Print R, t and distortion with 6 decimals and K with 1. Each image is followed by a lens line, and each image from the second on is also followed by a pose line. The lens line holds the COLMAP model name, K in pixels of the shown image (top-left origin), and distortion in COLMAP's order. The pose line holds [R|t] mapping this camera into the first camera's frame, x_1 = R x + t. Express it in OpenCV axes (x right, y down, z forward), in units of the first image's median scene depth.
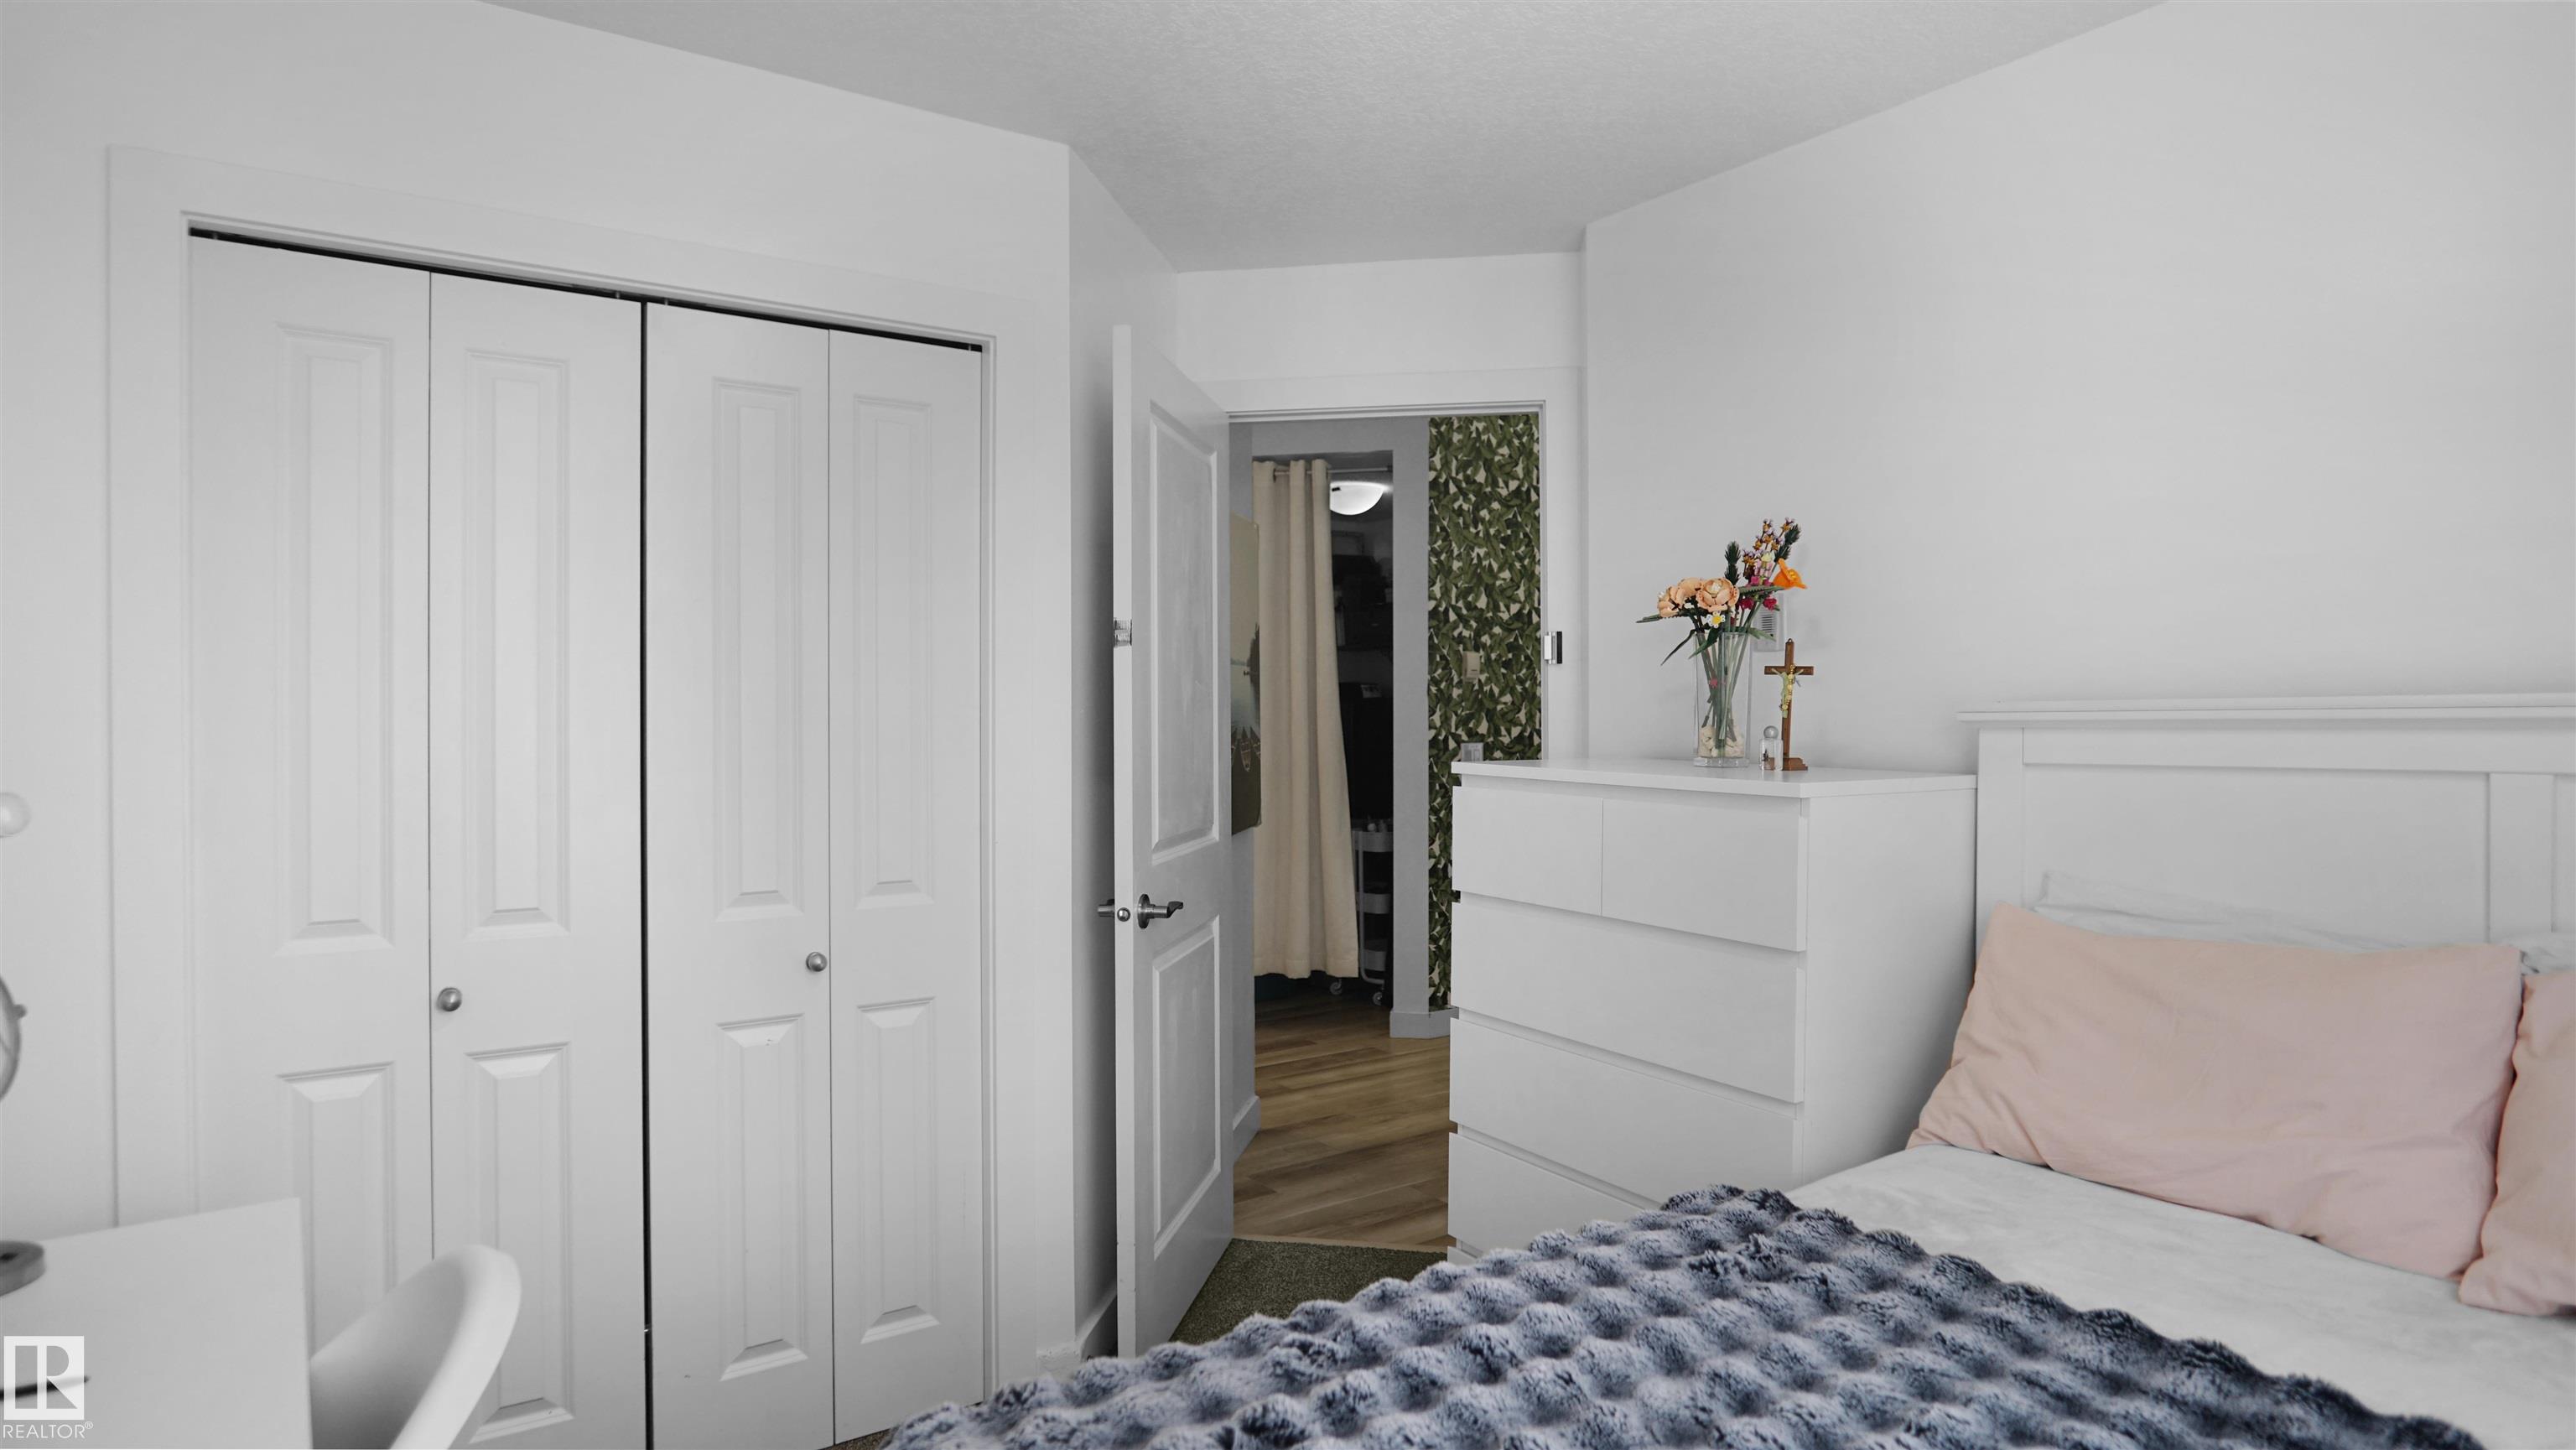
lens RADIAL K [[1441.5, 0, 1289.5], [0, 1441.5, 720.9], [0, 0, 1]] dist [-0.030034, 0.002114]
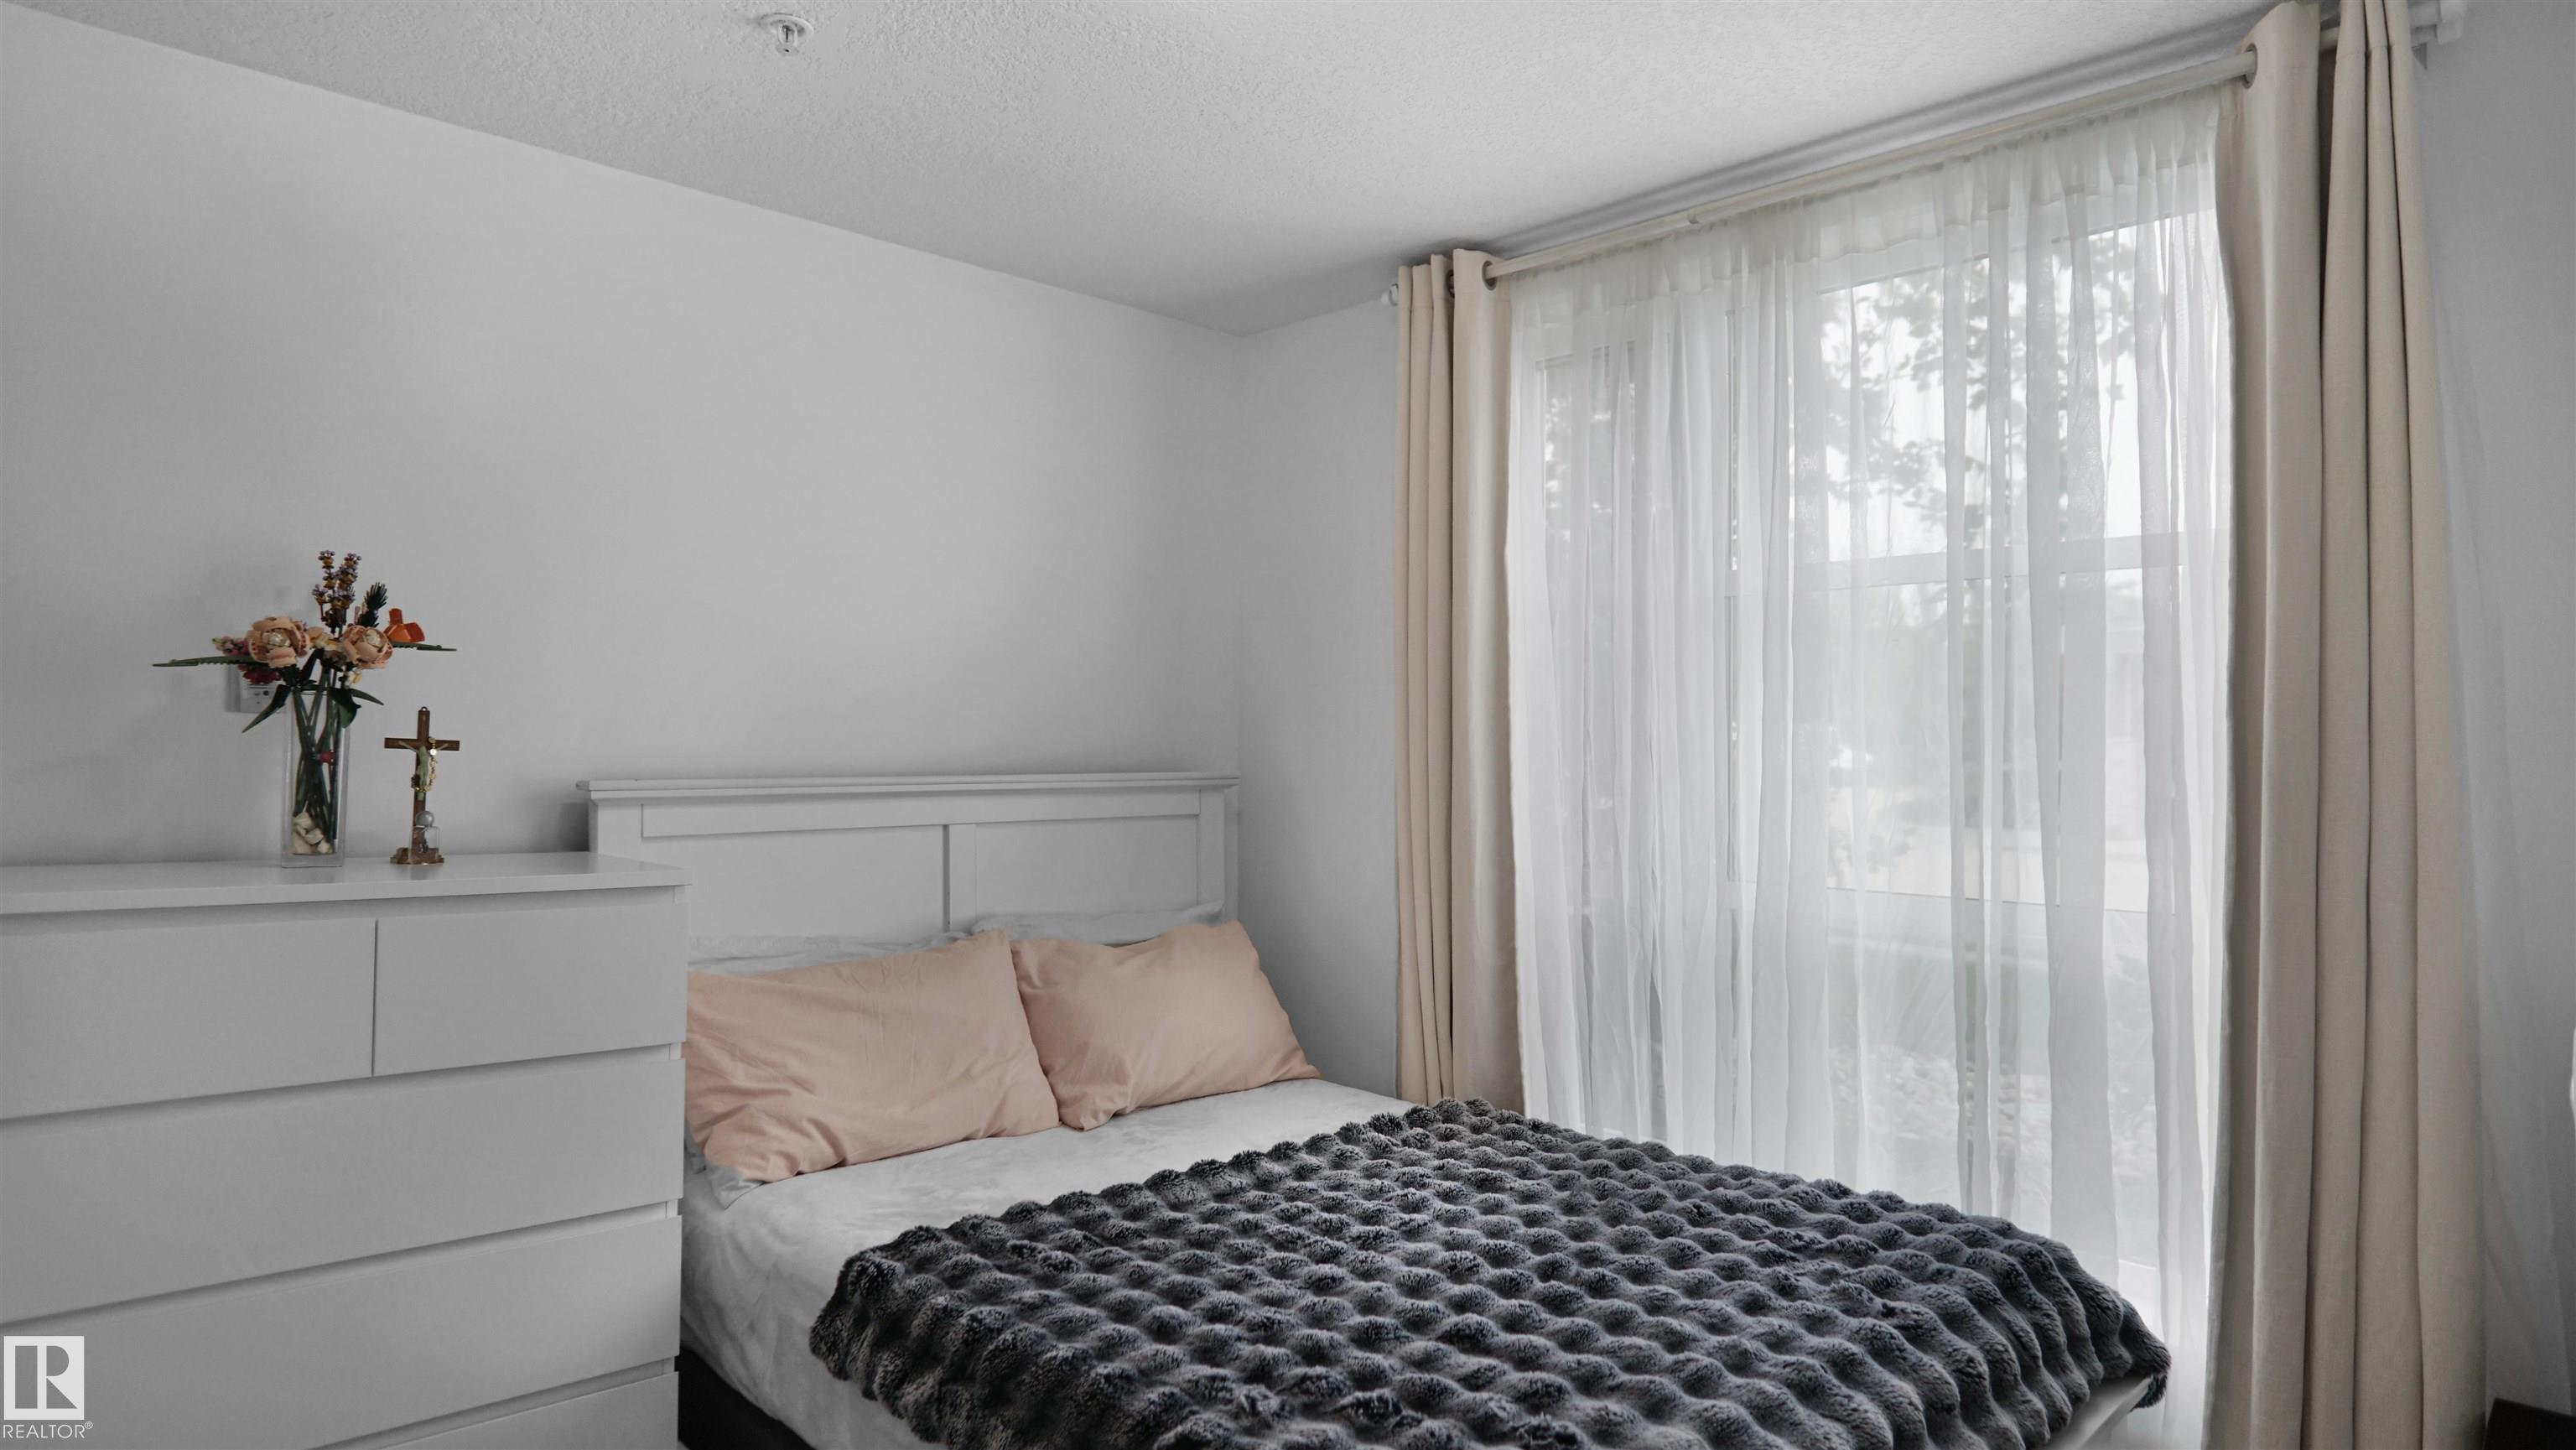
lens RADIAL K [[1441.5, 0, 1289.5], [0, 1441.5, 739.9], [0, 0, 1]] dist [-0.030034, 0.002114]
pose [[-0.212128, 0.019215, 0.977053, -0.580525], [0.007857, 0.999808, -0.017957, -0.018609], [-0.977210, 0.003867, -0.212238, 0.686923]]
